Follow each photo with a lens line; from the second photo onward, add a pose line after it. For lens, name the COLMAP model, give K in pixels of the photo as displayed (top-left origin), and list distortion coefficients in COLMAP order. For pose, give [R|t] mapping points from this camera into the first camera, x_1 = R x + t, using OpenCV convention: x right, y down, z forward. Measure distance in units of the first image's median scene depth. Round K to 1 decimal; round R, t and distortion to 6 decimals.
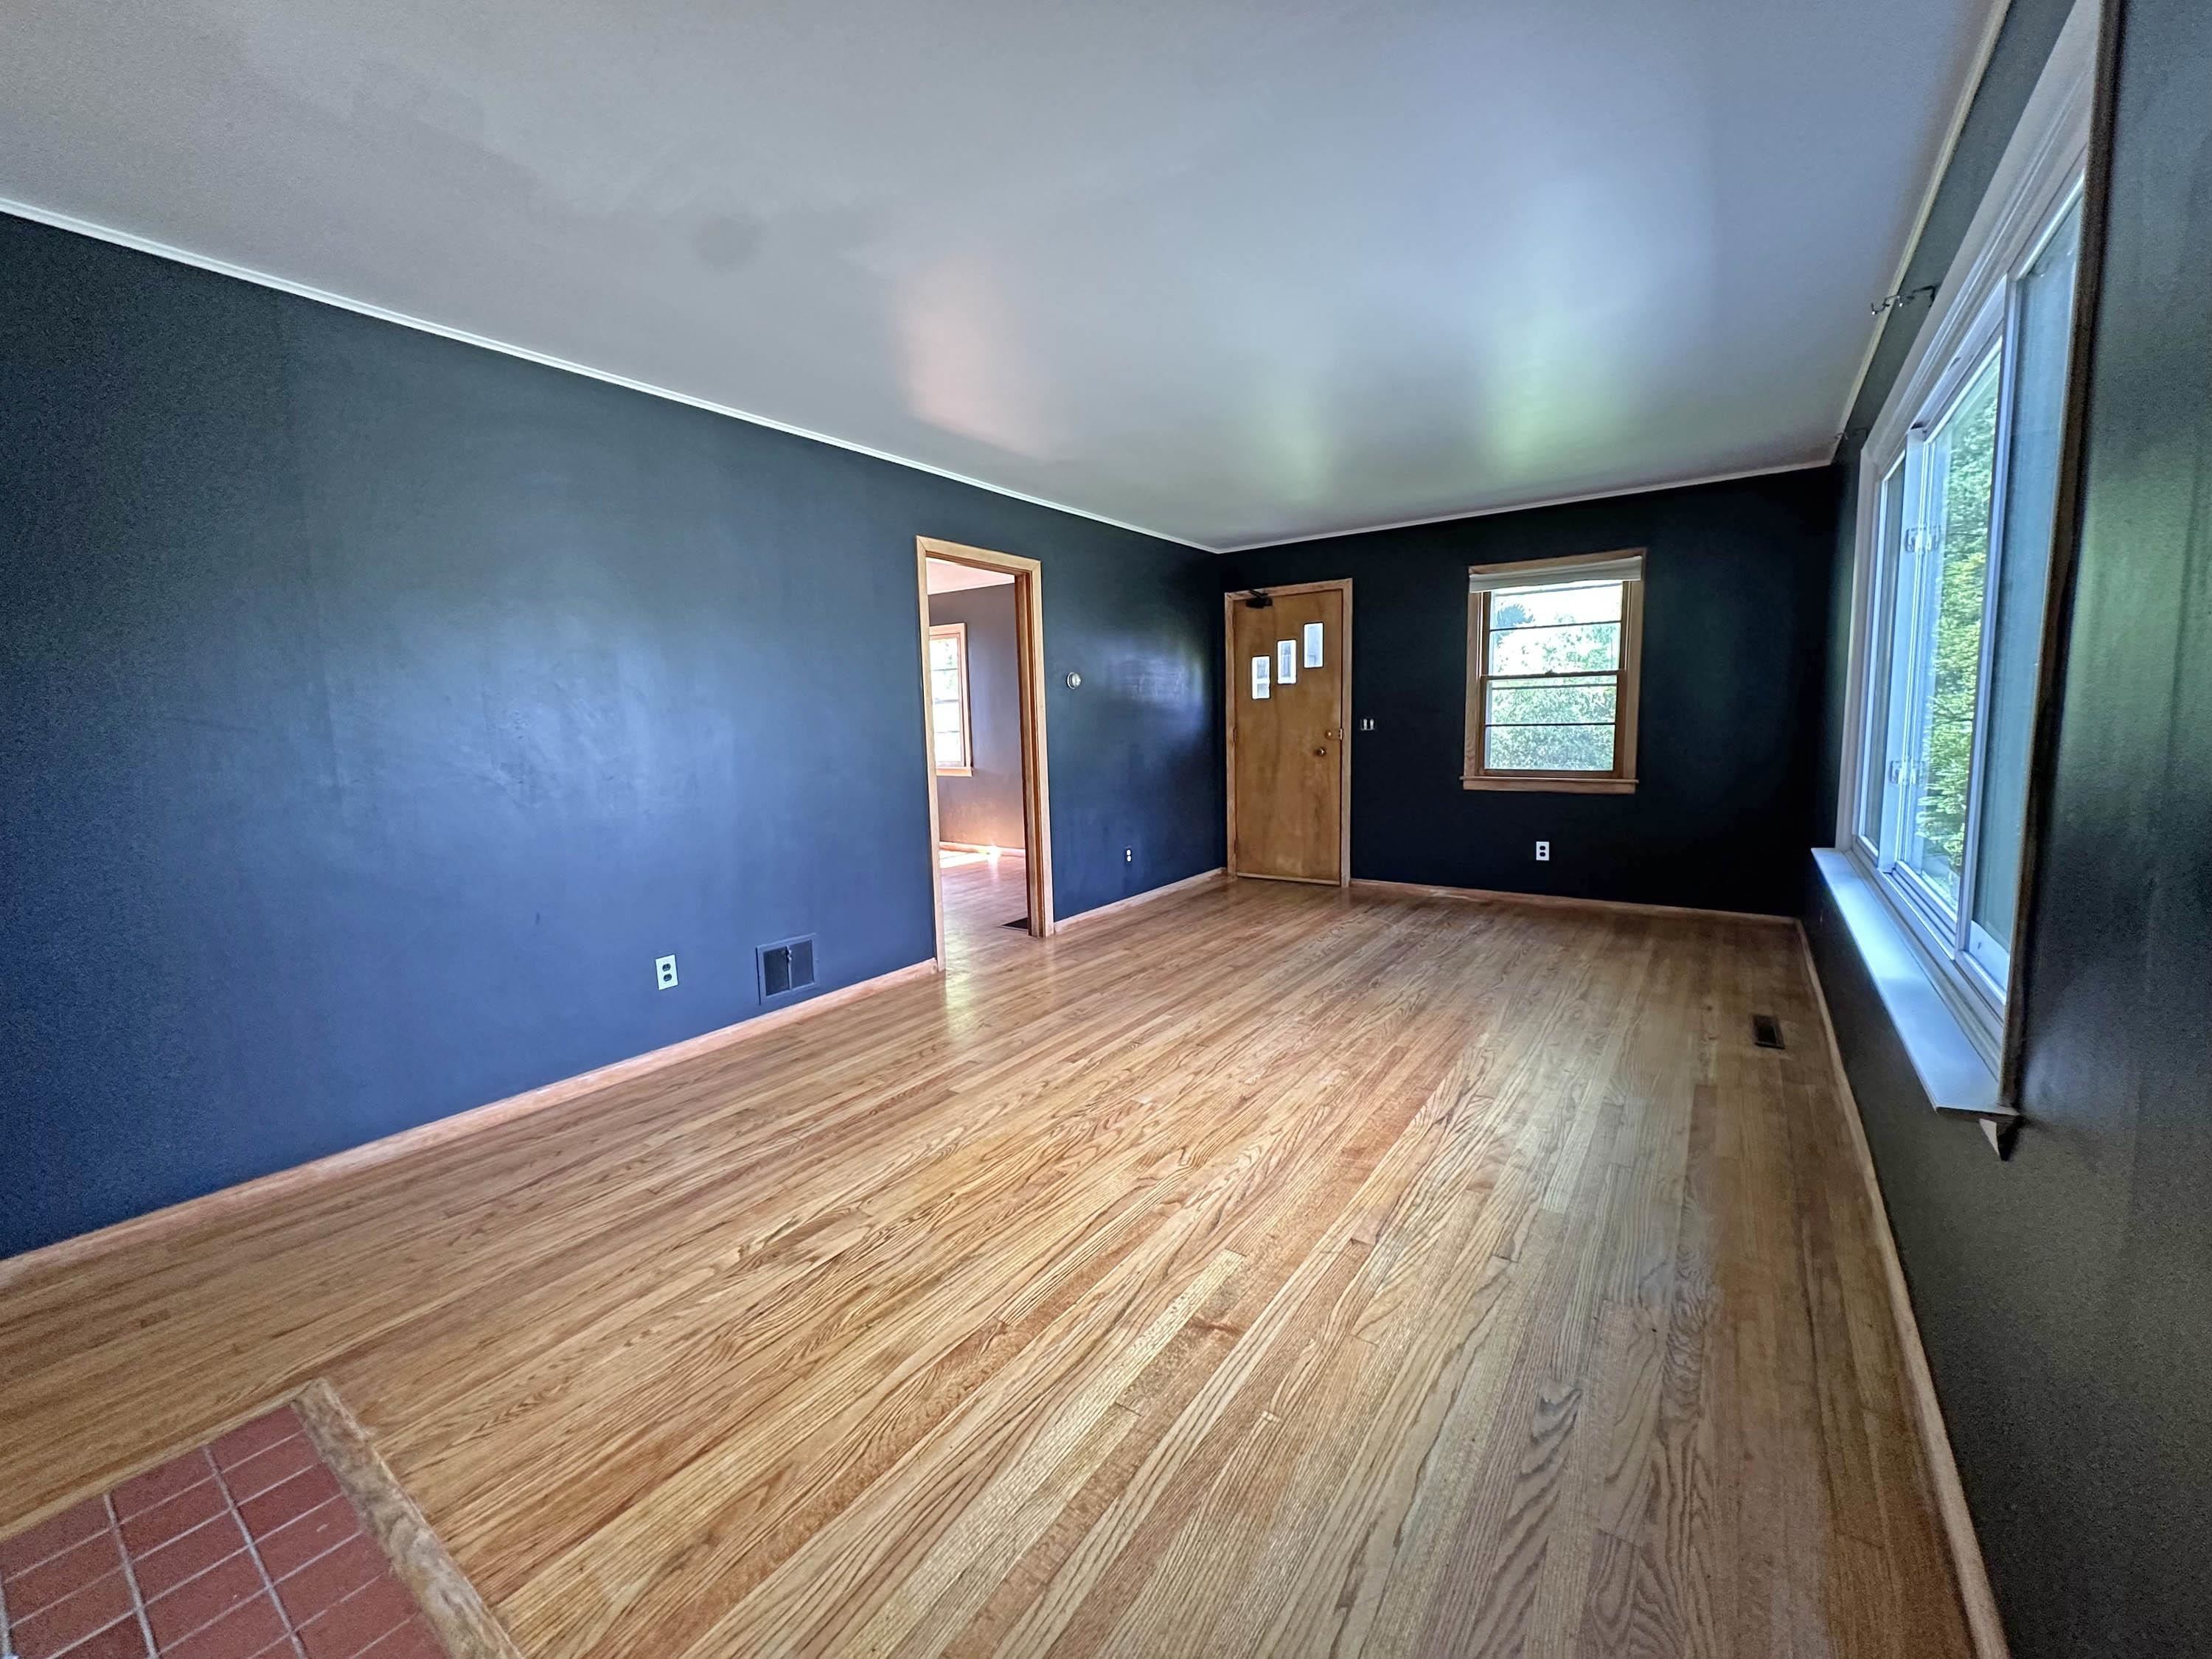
lens RADIAL K [[889.3, 0, 1106.0], [0, 889.3, 829.5], [0, 0, 1]] dist [-0.000912, -0.000118]
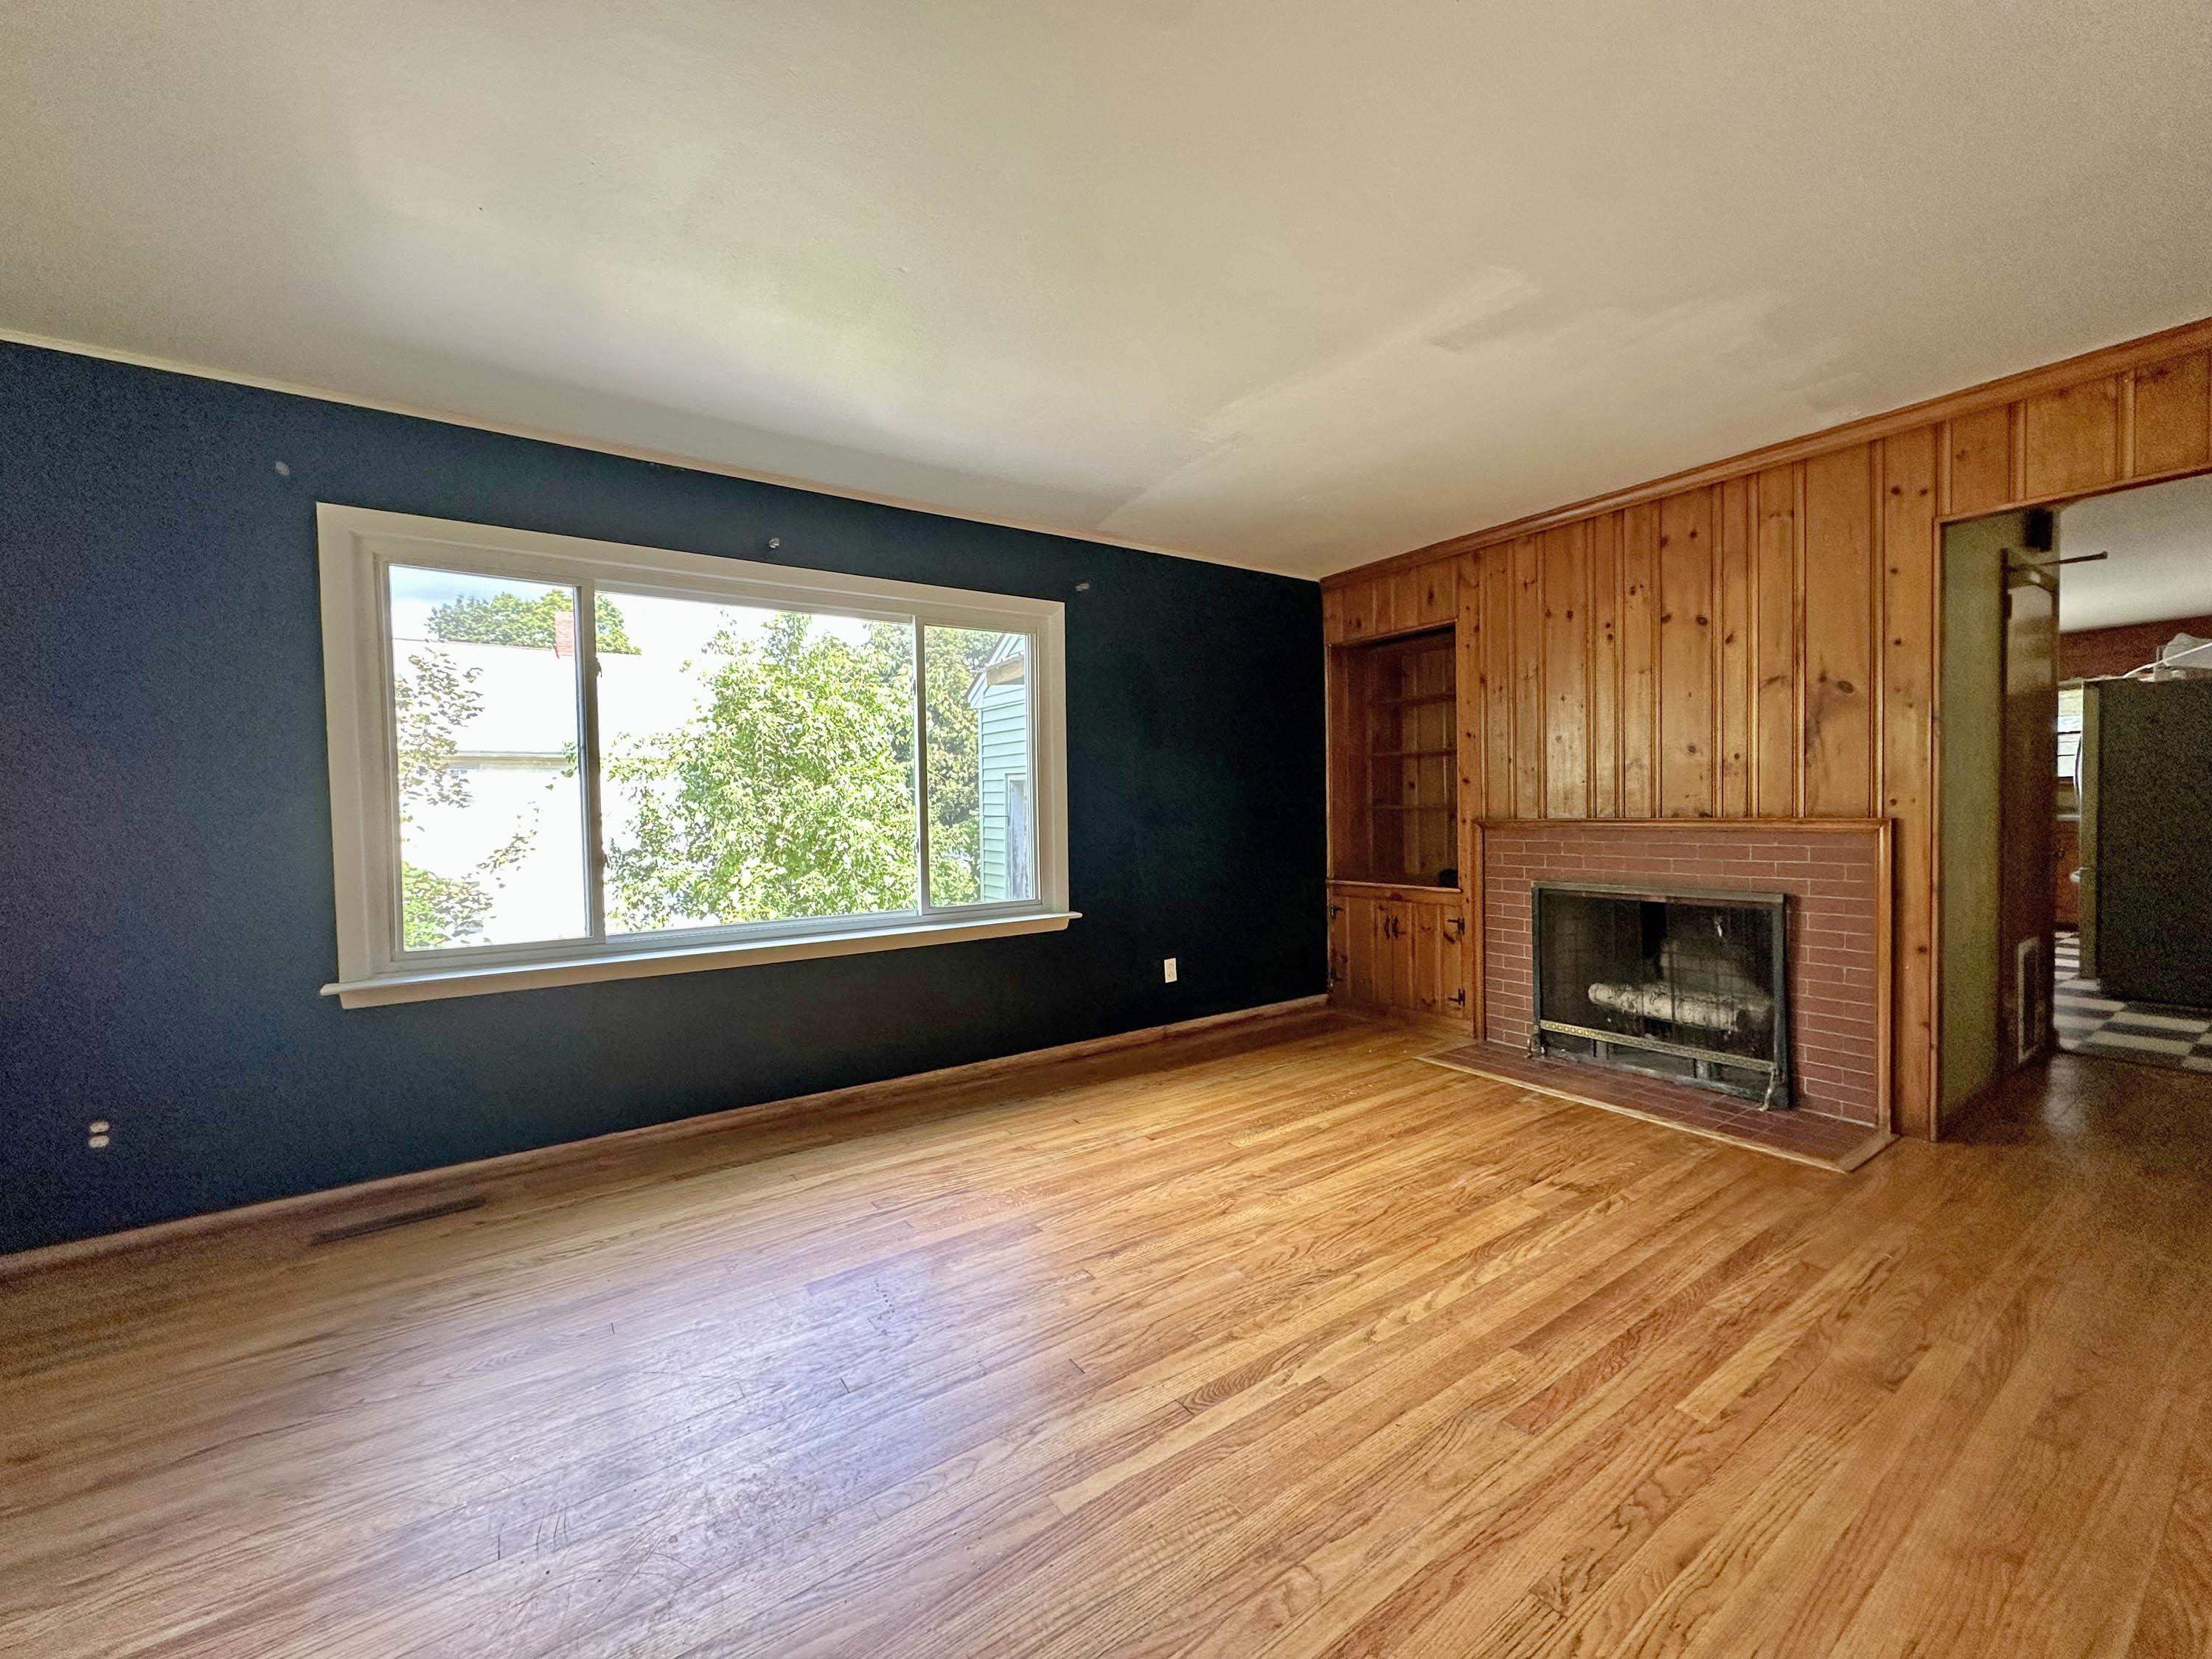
lens RADIAL K [[889.3, 0, 1106.0], [0, 889.3, 829.5], [0, 0, 1]] dist [-0.000912, -0.000118]
pose [[-0.940535, 0.033413, 0.338051, -0.133479], [0.084572, 0.986849, 0.137759, -0.203043], [-0.329002, 0.158157, -0.930991, 1.825377]]
